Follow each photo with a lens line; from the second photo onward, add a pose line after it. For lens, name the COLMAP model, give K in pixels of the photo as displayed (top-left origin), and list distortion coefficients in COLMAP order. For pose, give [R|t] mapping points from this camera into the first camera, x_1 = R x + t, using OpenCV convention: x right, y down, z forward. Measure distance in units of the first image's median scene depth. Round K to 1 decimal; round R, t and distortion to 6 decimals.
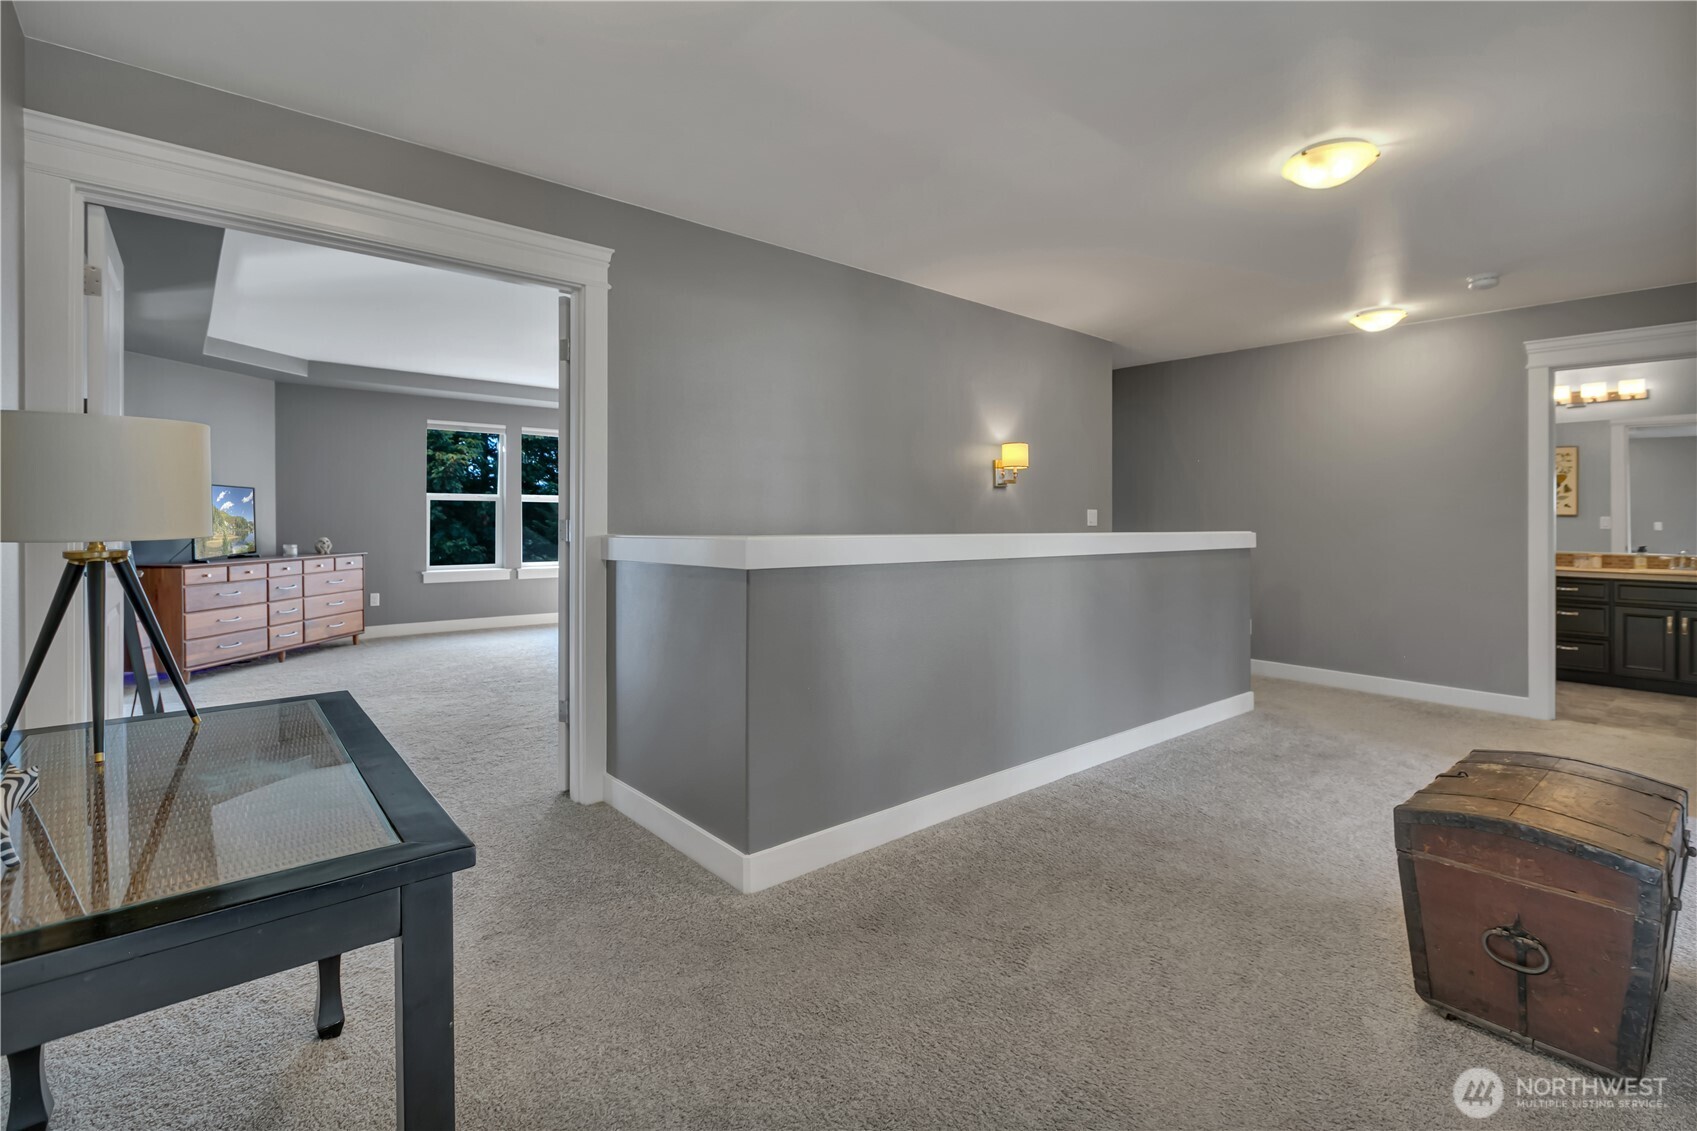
lens RADIAL K [[781.9, 0, 848.0], [0, 781.9, 516.4], [0, 0, 1]] dist [0.001947, -0.000363]
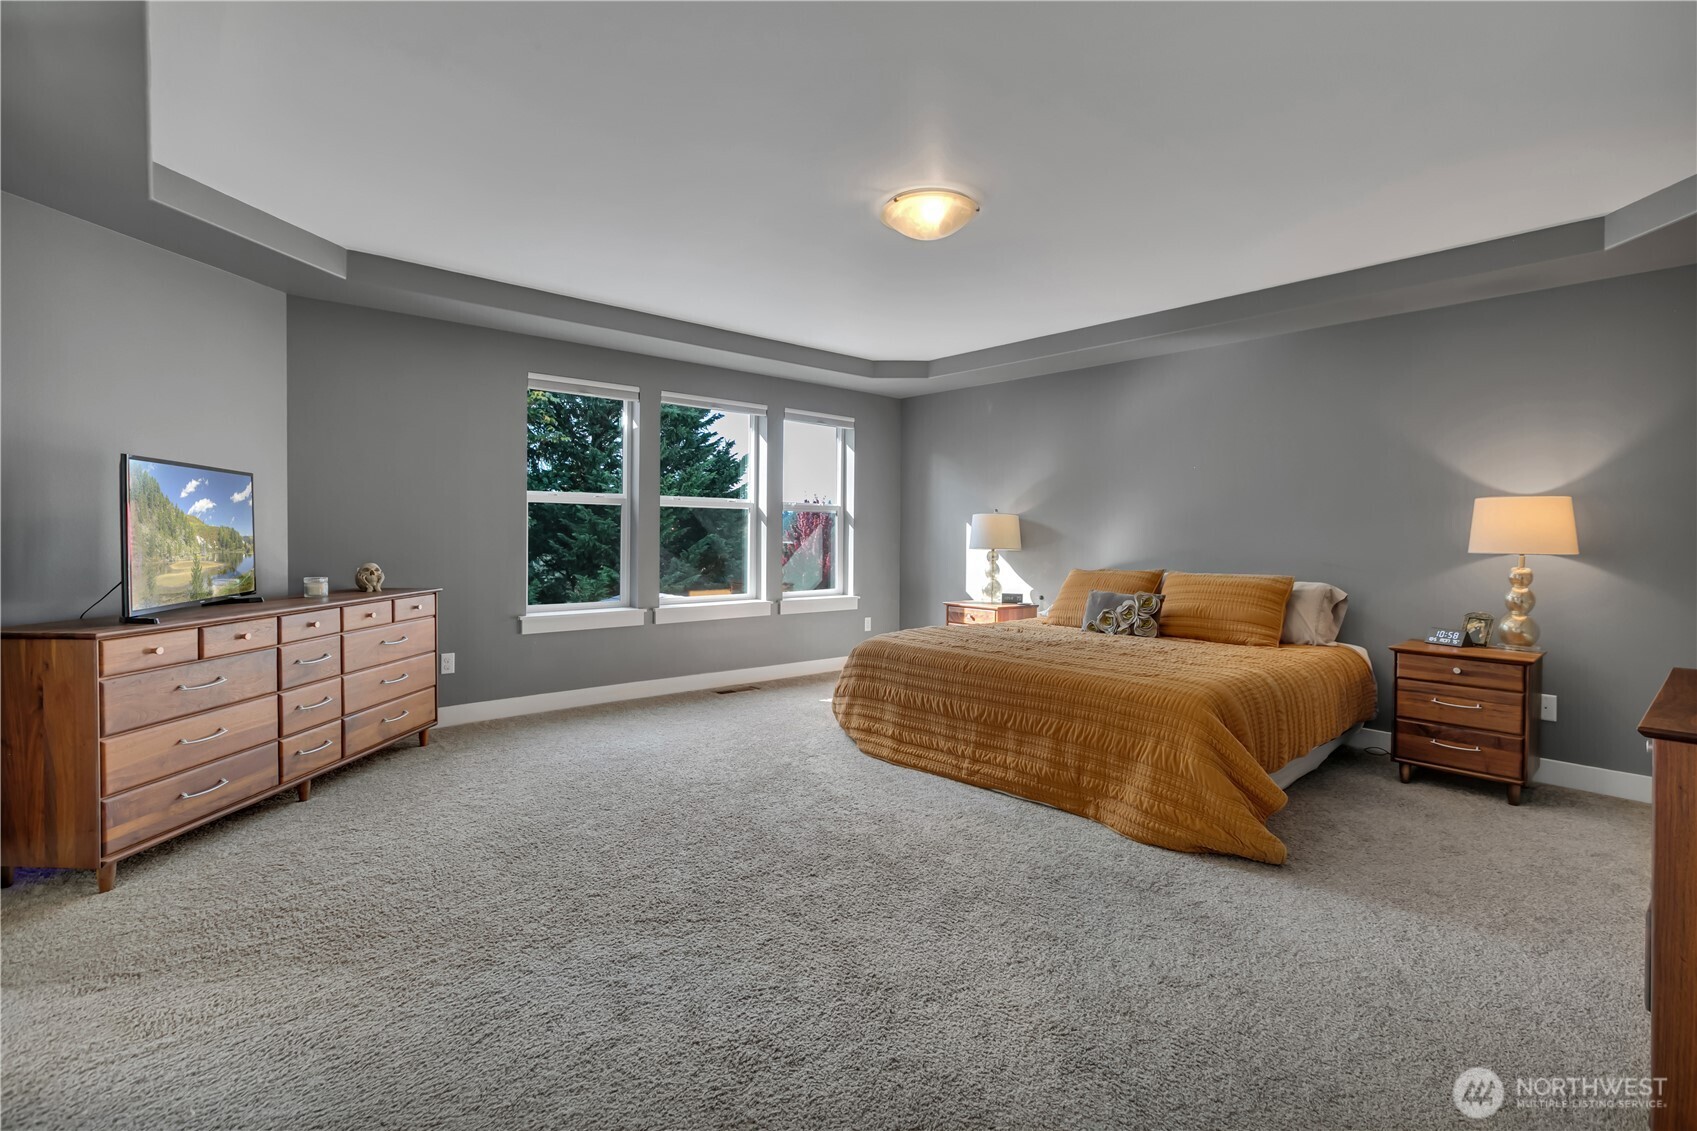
lens RADIAL K [[781.9, 0, 840.0], [0, 781.9, 531.1], [0, 0, 1]] dist [0.001947, -0.000363]
pose [[0.999995, 0.000843, -0.003083, -0.358213], [-0.000840, 0.999999, 0.000815, 0.002306], [0.003084, -0.000812, 0.999995, 0.469597]]
